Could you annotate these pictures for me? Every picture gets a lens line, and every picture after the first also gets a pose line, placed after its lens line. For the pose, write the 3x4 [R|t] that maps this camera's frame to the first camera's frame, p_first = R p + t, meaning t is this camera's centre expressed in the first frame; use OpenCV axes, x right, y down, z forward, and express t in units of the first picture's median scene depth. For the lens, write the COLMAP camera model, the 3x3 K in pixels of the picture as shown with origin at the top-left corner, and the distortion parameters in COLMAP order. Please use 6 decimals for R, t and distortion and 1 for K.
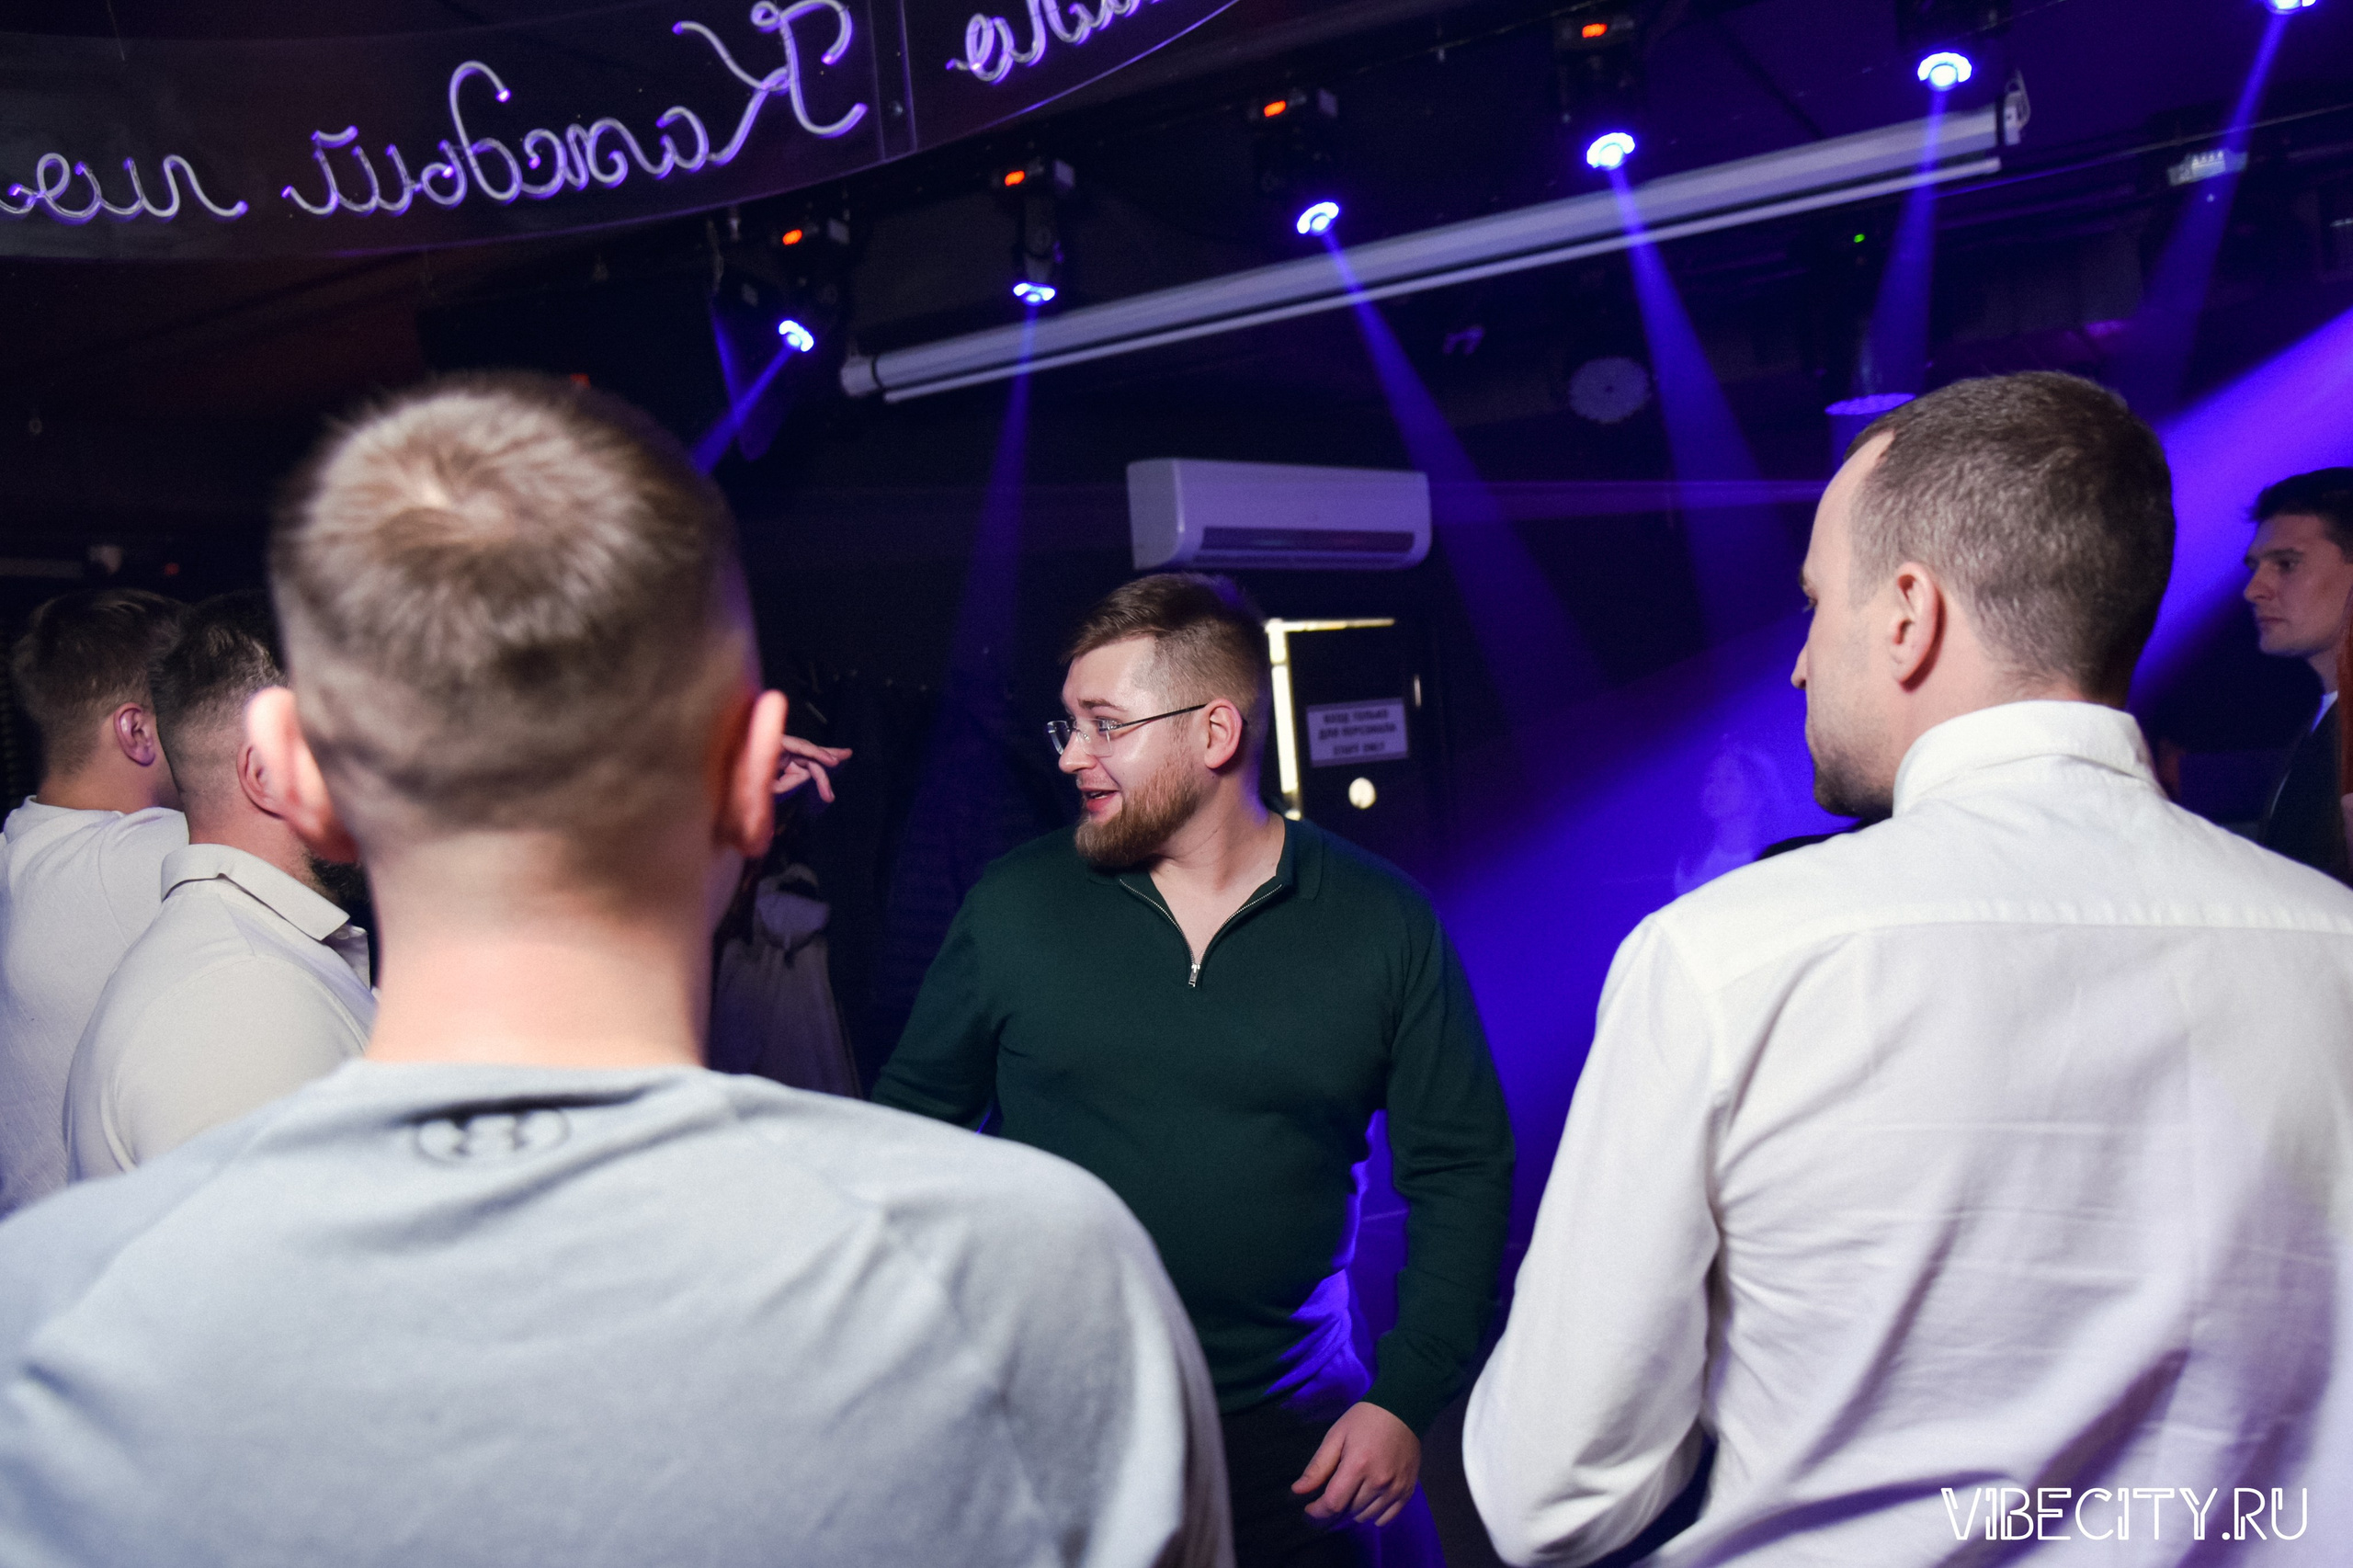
lens RADIAL K [[1949.6, 0, 1182.0], [0, 1949.6, 820.8], [0, 0, 1]] dist [-0.051002, 0.102197]
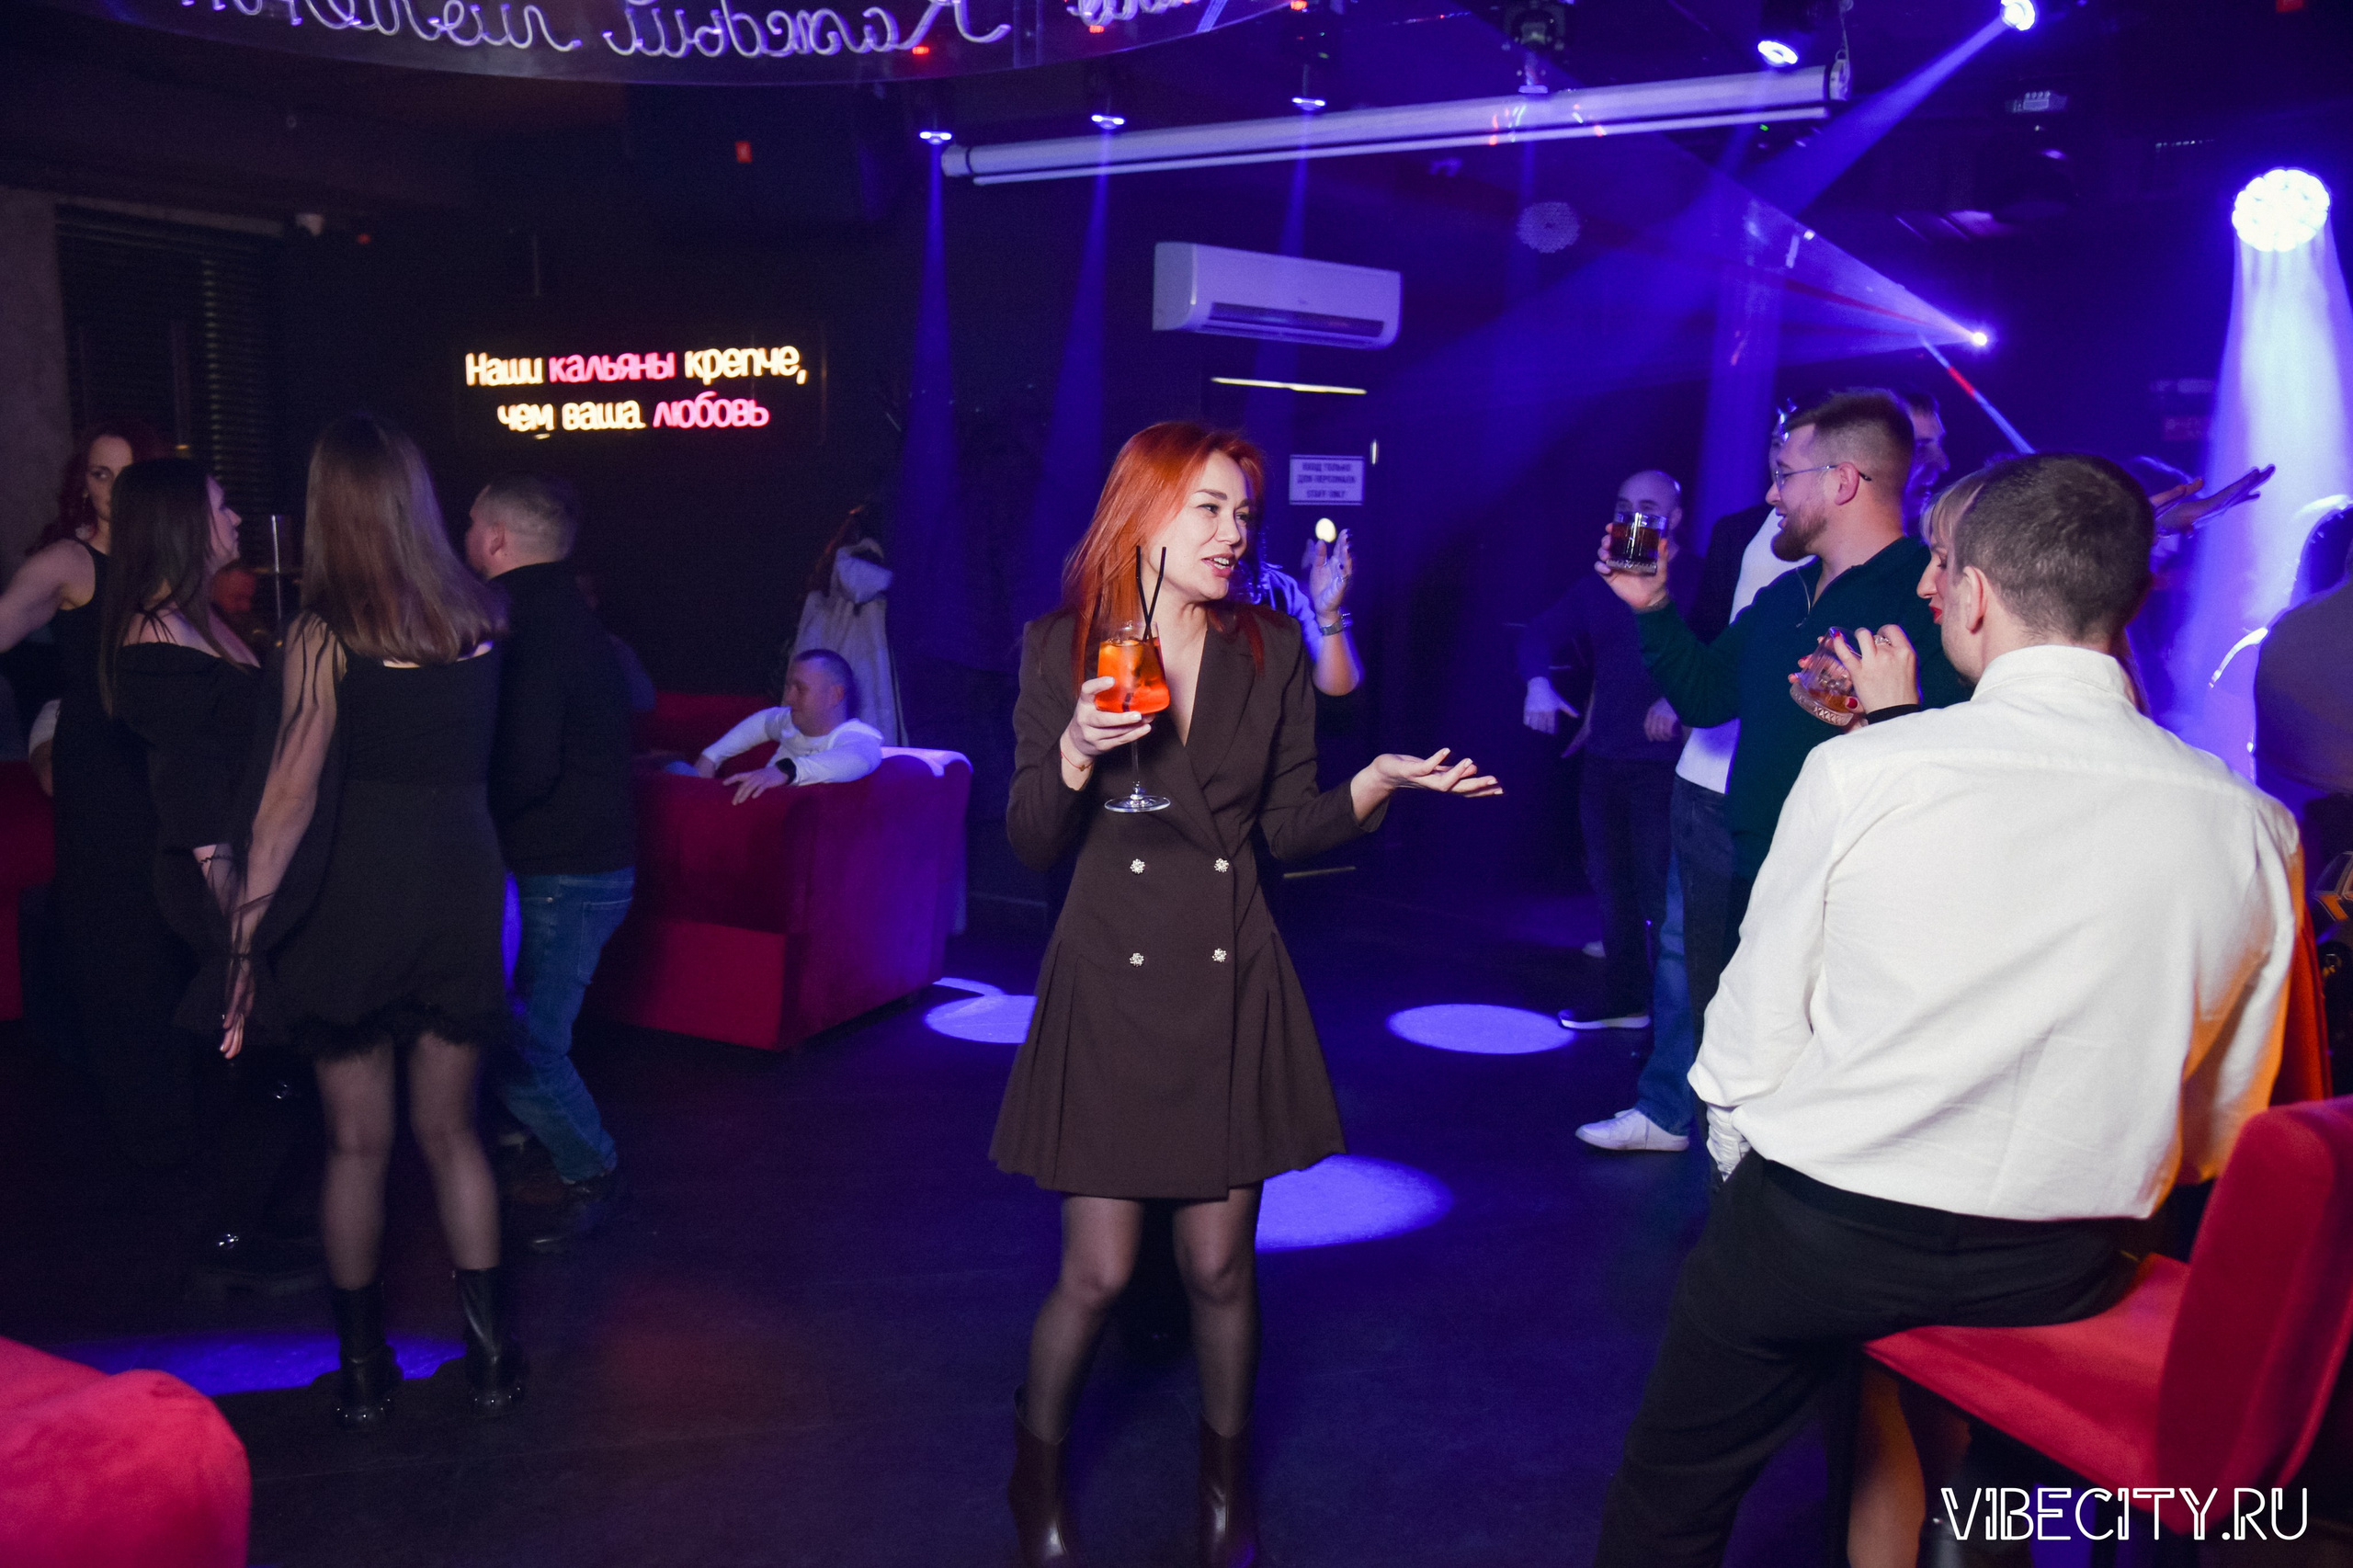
lens RADIAL K [[1911.0, 0, 1179.4], [0, 1911.0, 735.2], [0, 0, 1]] dist [-0.004241, 0.068095]
pose [[0.994239, 0.106308, 0.013700, 0.005313], [-0.107147, 0.989236, 0.099658, 0.005300], [-0.002959, -0.100552, 0.994927, -0.479001]]
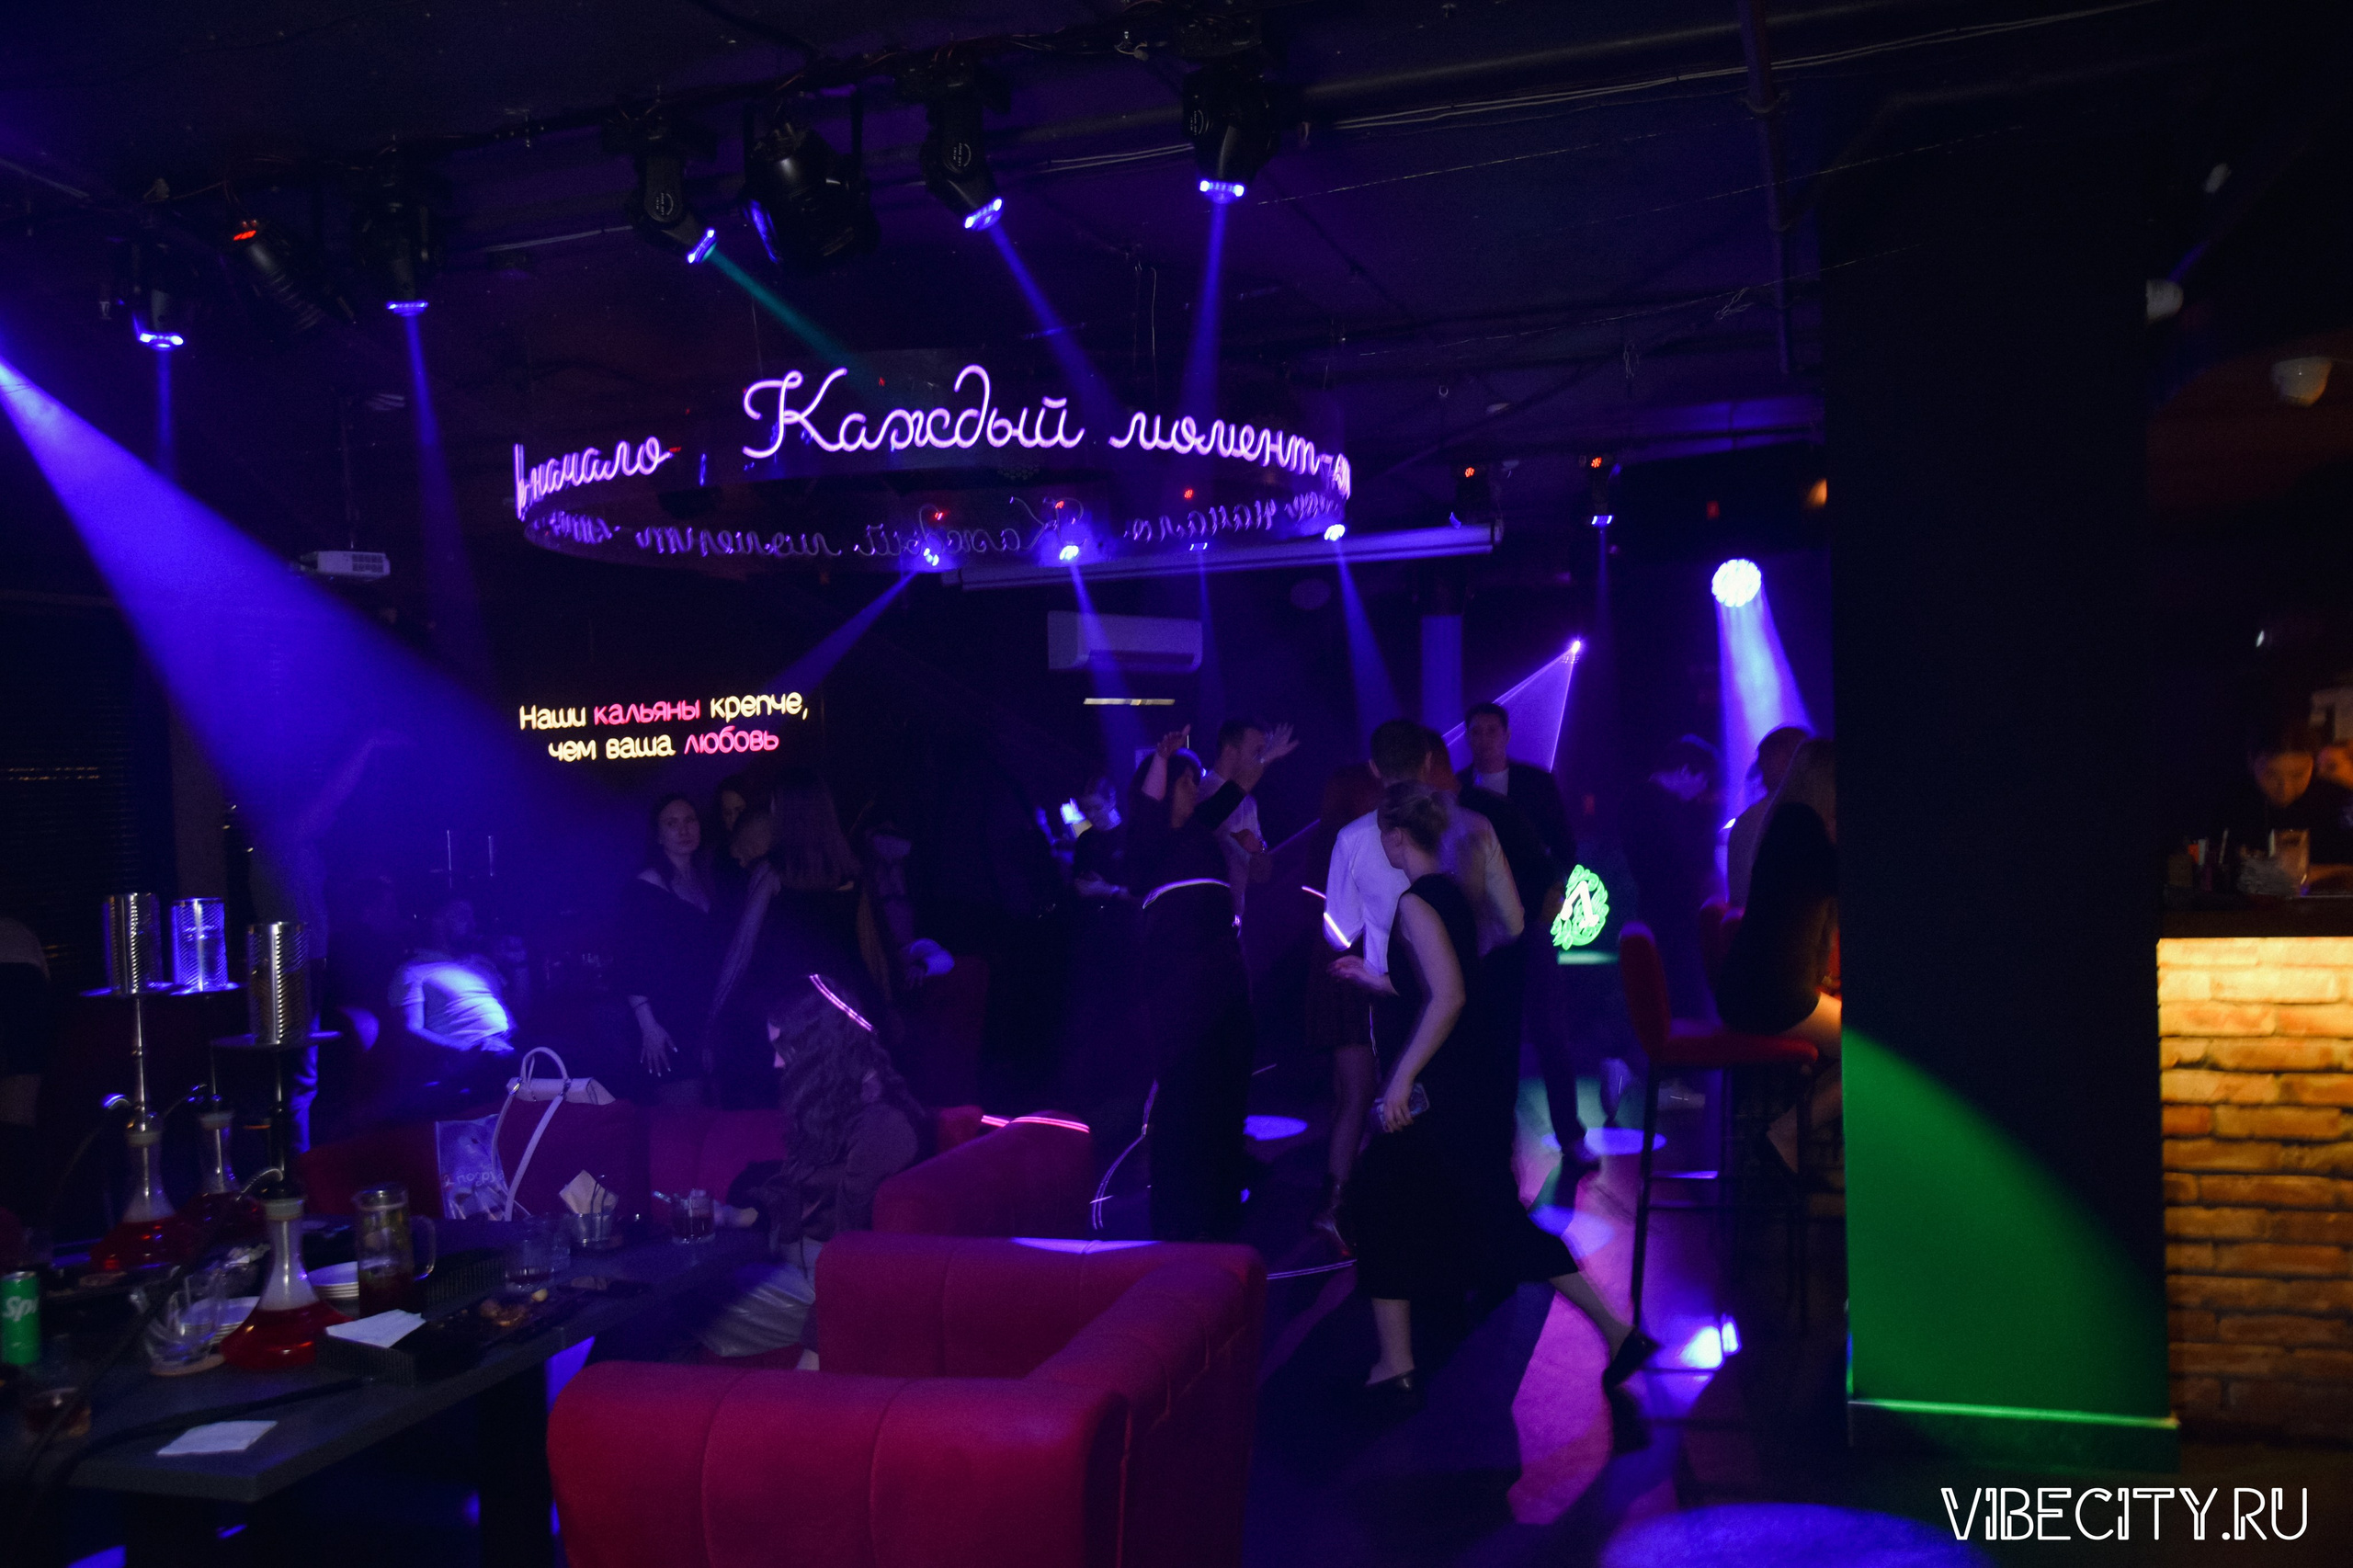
lens RADIAL K [[1949.6, 0, 1182.0], [0, 1949.6, 820.8], [0, 0, 1]] dist [-0.051002, 0.102197]
pose [[0.979494, 0.049364, 0.195334, -0.526005], [-0.047742, 0.998775, -0.013010, 0.057643], [-0.195737, 0.003417, 0.980650, -1.663301]]
